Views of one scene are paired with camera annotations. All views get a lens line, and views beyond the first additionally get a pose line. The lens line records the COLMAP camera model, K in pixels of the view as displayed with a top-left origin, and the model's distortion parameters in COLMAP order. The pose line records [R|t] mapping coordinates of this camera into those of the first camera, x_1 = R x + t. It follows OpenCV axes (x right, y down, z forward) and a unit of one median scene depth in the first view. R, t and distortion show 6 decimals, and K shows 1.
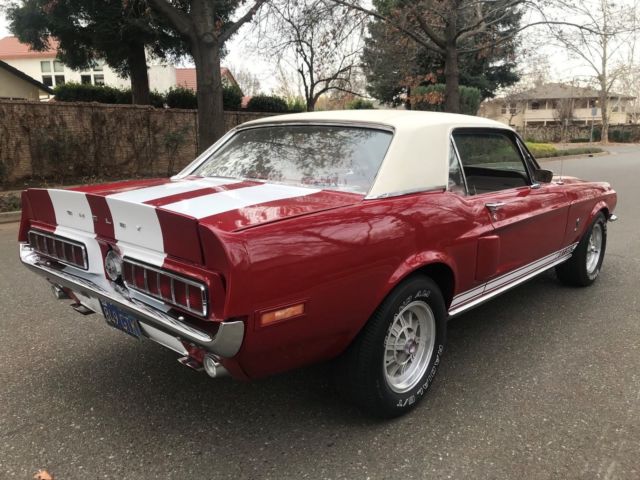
lens RADIAL K [[524.3, 0, 320.5], [0, 524.3, 239.0], [0, 0, 1]] dist [0.014516, 0.003967]
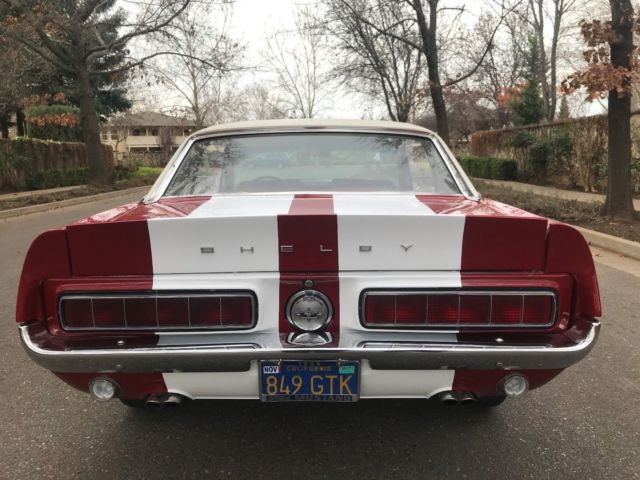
lens RADIAL K [[524.3, 0, 320.4], [0, 524.3, 240.5], [0, 0, 1]] dist [0.014516, 0.003967]
pose [[0.746644, -0.112703, 0.655607, -0.617766], [0.142521, 0.989761, 0.007835, -0.035972], [-0.649777, 0.087588, 0.755061, 0.311844]]
